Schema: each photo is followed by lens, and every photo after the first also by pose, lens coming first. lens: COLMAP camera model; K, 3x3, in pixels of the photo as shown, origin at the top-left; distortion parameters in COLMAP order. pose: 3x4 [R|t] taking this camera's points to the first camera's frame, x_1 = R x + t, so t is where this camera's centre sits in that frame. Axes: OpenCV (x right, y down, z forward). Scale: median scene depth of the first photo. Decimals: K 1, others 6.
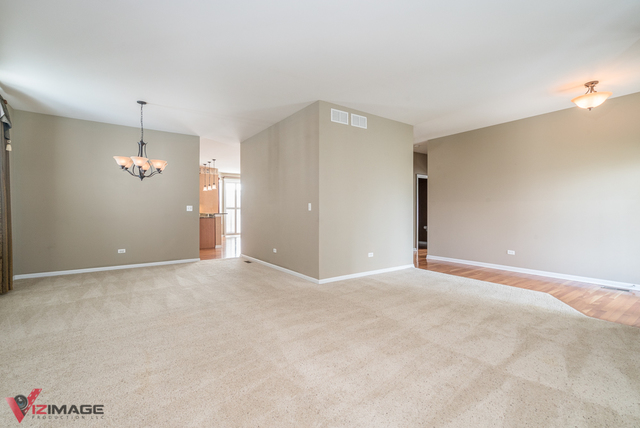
lens RADIAL K [[297.5, 0, 318.8], [0, 297.5, 208.9], [0, 0, 1]] dist [-0.001542, 0.001835]
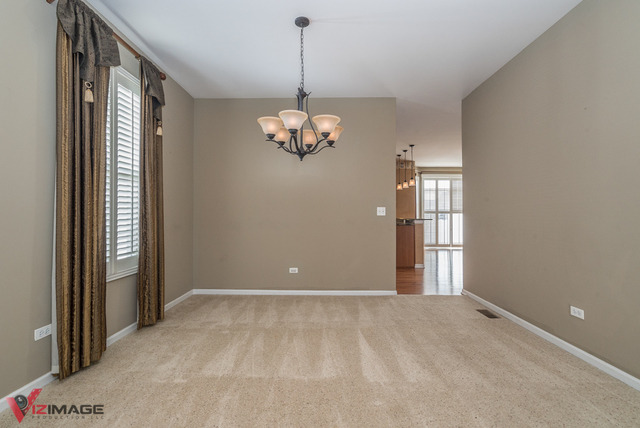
lens RADIAL K [[297.5, 0, 319.7], [0, 297.5, 213.5], [0, 0, 1]] dist [-0.001542, 0.001835]
pose [[0.819299, 0.001008, -0.573365, -0.154655], [-0.000558, 0.999999, 0.000961, 0.002237], [0.573366, -0.000468, 0.819299, 0.351462]]
